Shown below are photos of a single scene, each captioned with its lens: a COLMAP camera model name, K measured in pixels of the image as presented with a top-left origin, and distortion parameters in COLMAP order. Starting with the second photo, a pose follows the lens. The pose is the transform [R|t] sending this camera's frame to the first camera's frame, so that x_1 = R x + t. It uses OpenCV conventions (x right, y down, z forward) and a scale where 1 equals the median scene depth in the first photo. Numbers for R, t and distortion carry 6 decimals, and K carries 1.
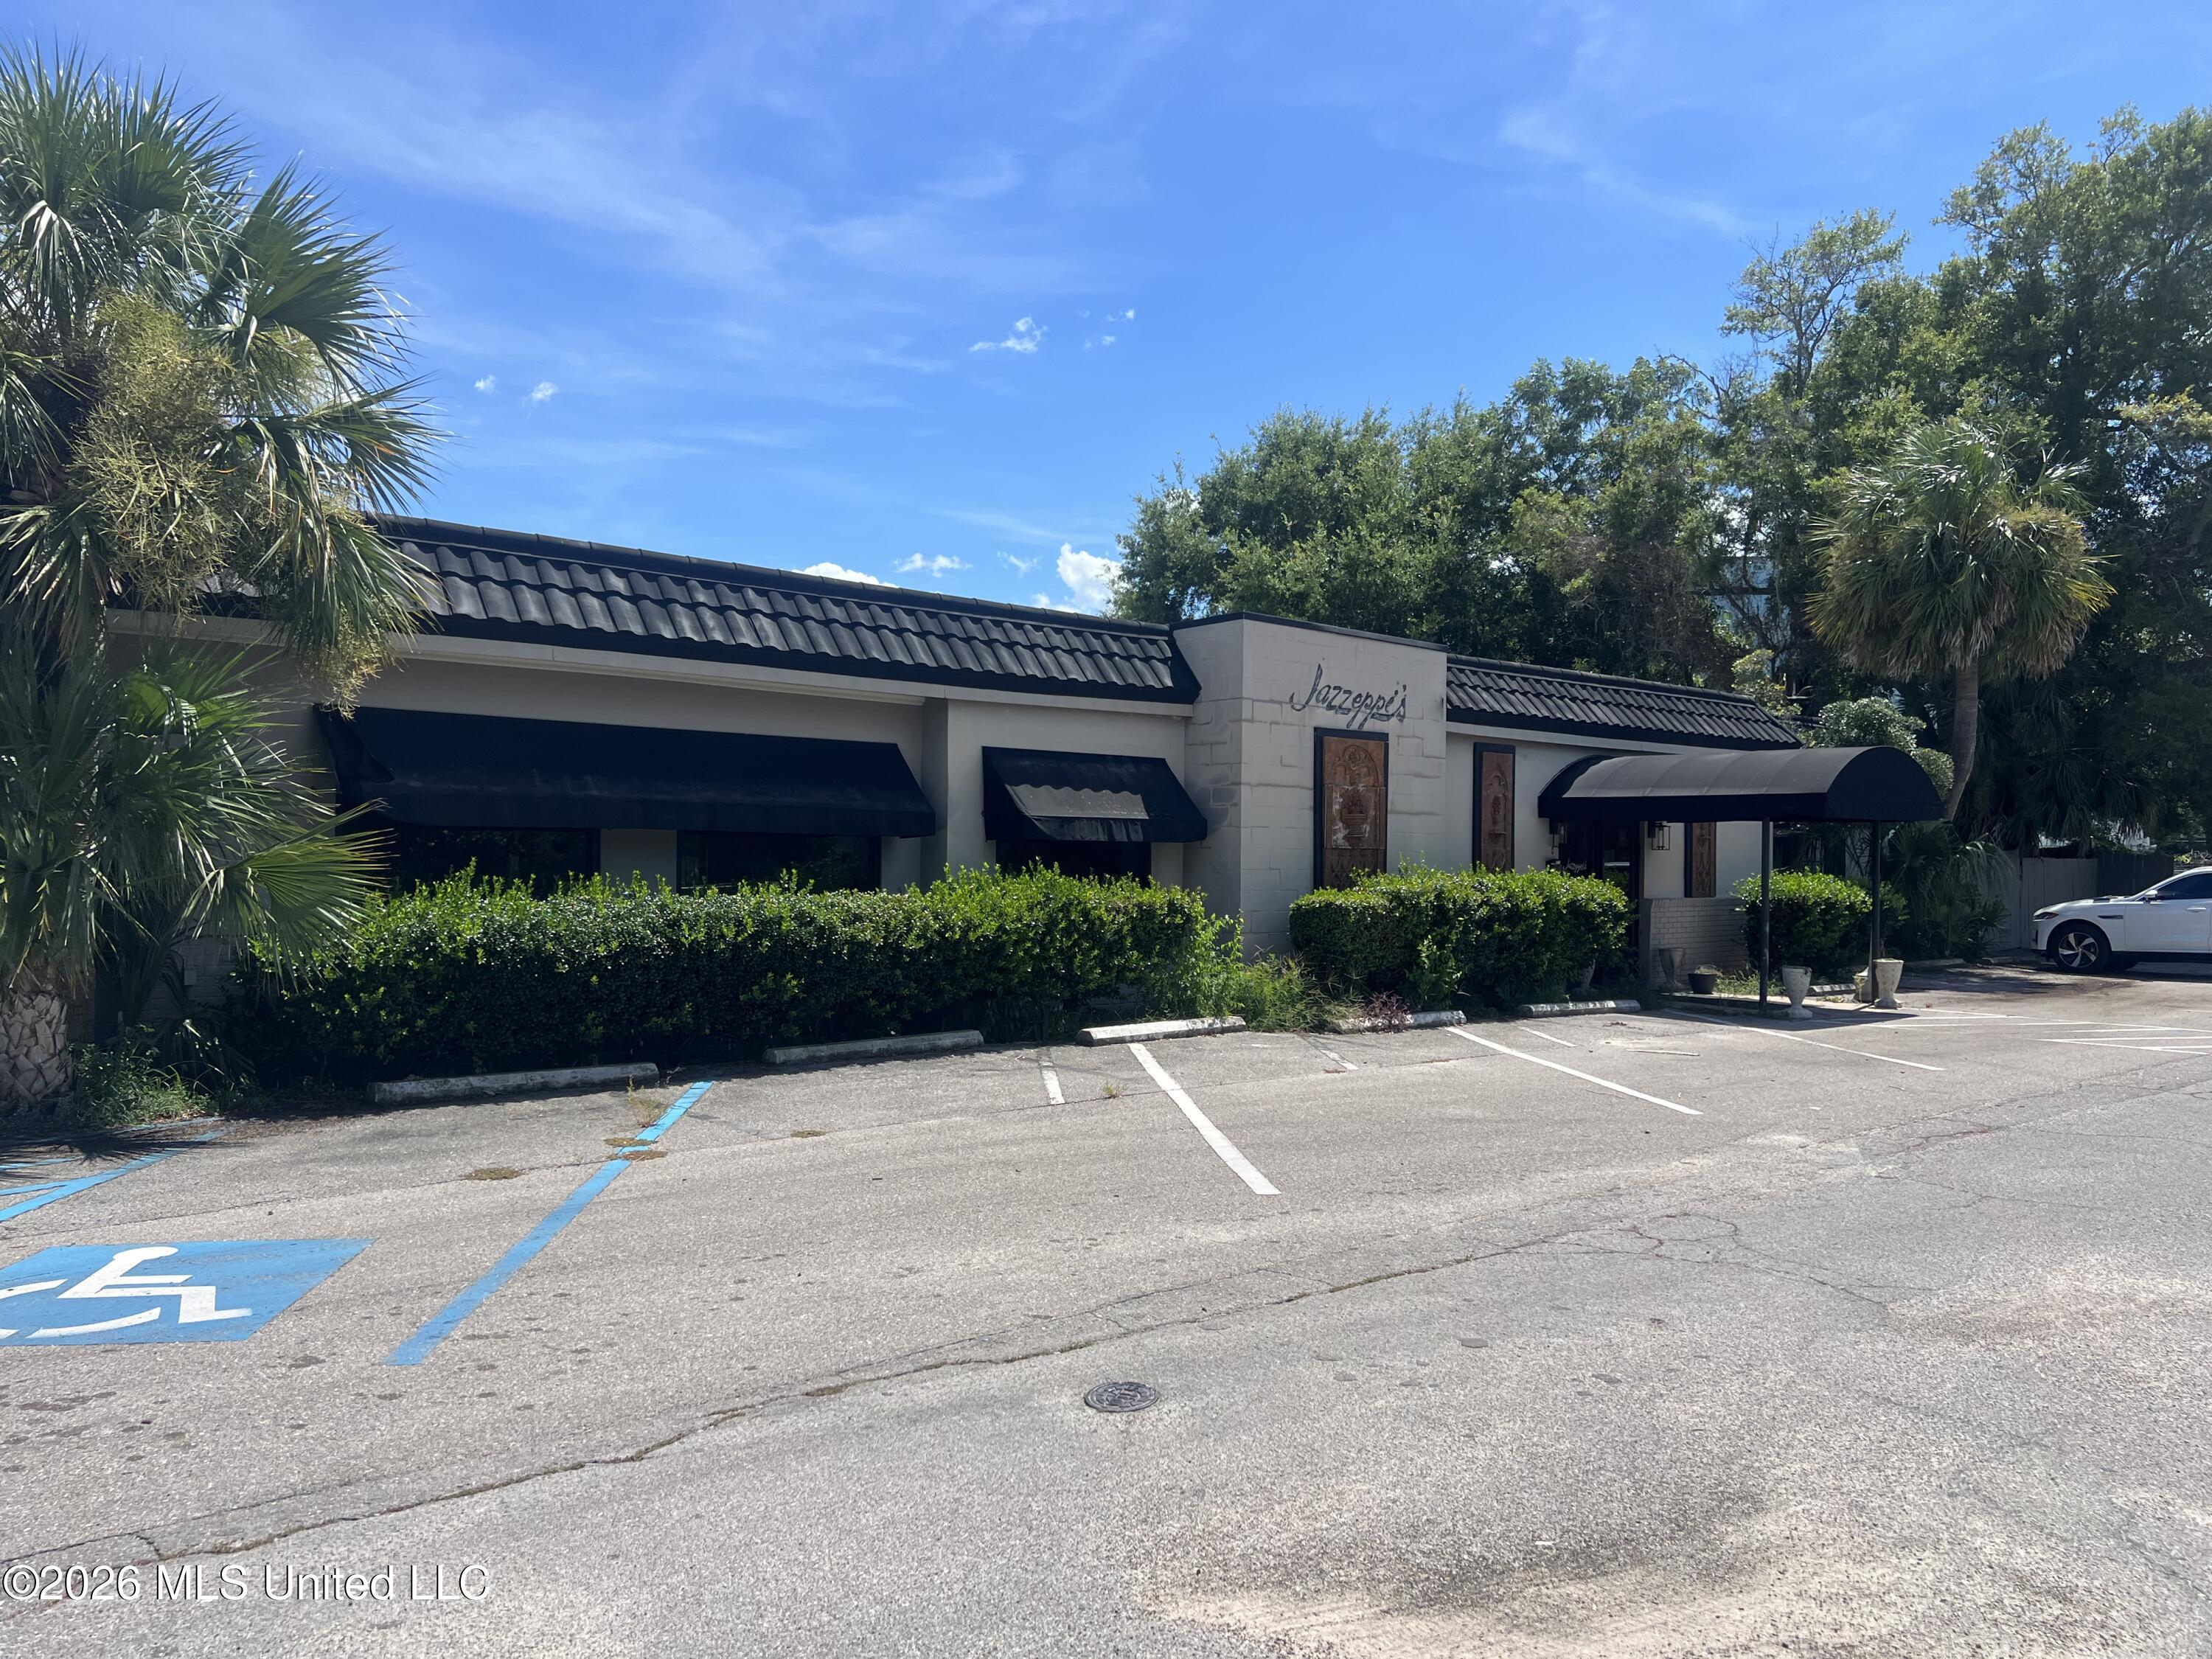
lens RADIAL K [[1659.1, 0, 1088.2], [0, 1659.1, 844.5], [0, 0, 1]] dist [0.061256, -0.071609]
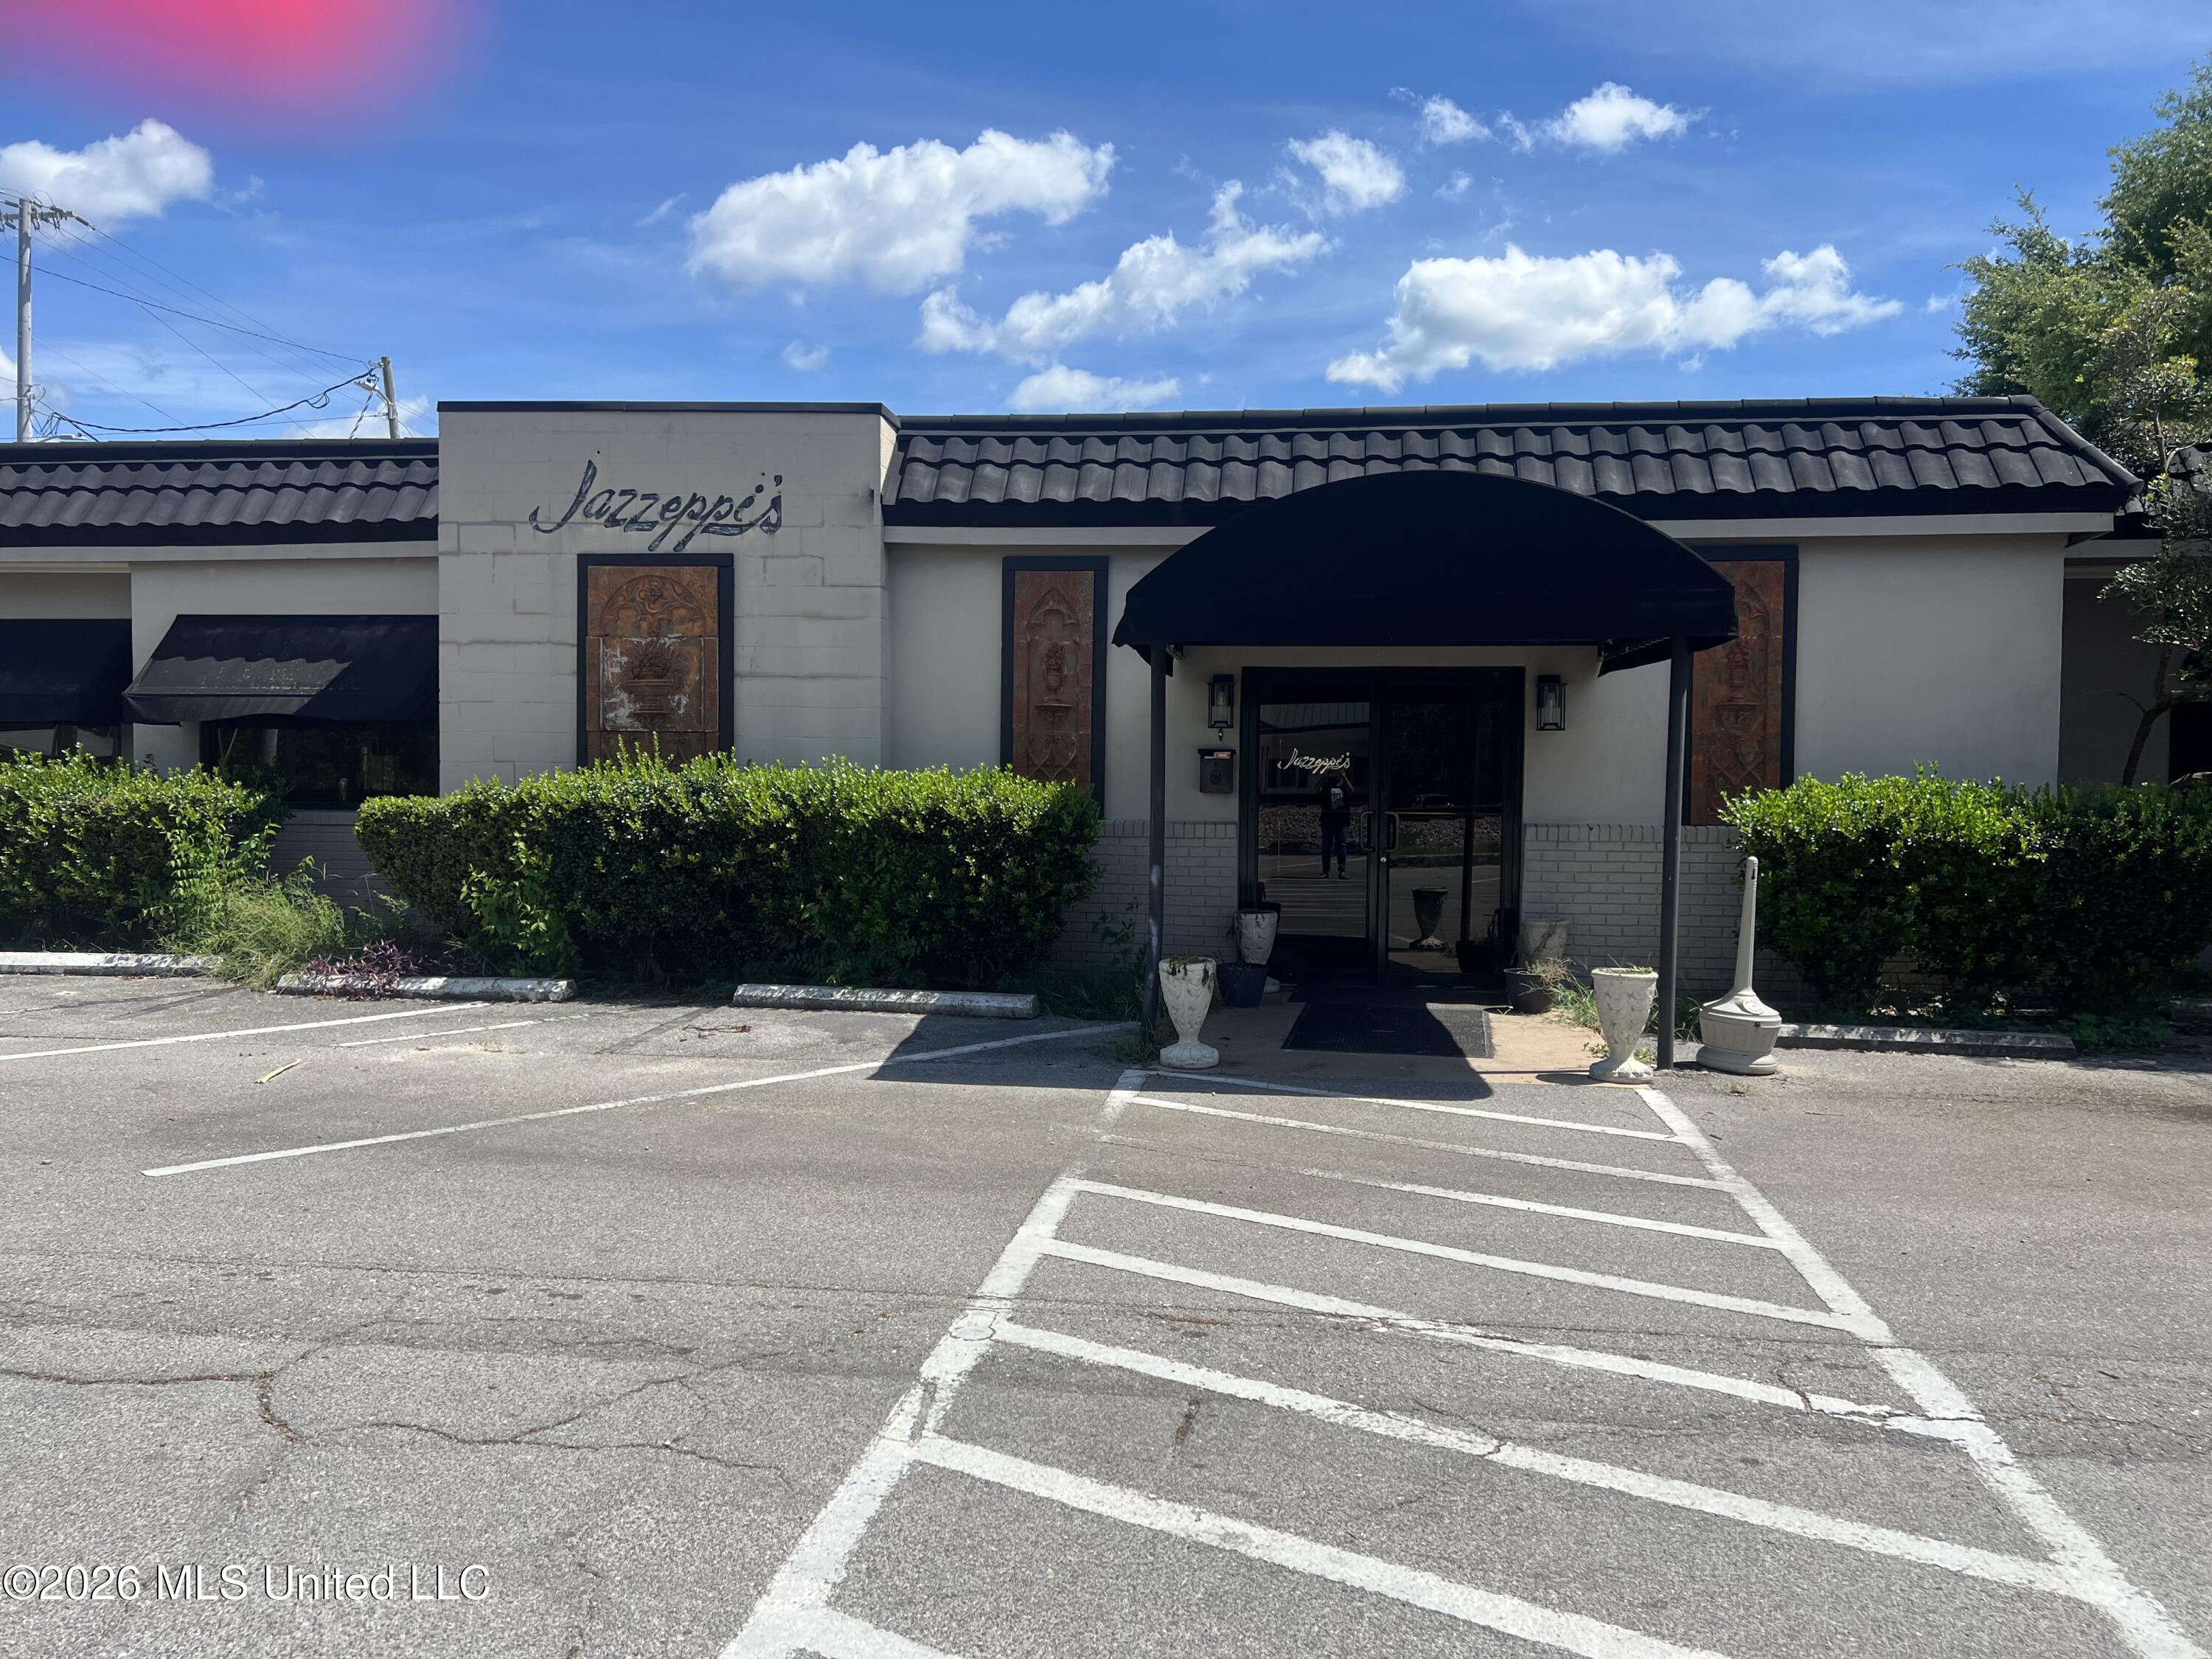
lens RADIAL K [[1611.1, 0, 1106.5], [0, 1611.1, 839.0], [0, 0, 1]] dist [0.047307, -0.008564]
pose [[0.665037, 0.040906, -0.745689, 0.775216], [0.009792, 0.997935, 0.063475, 0.006786], [0.746746, -0.049515, 0.663264, 0.694821]]
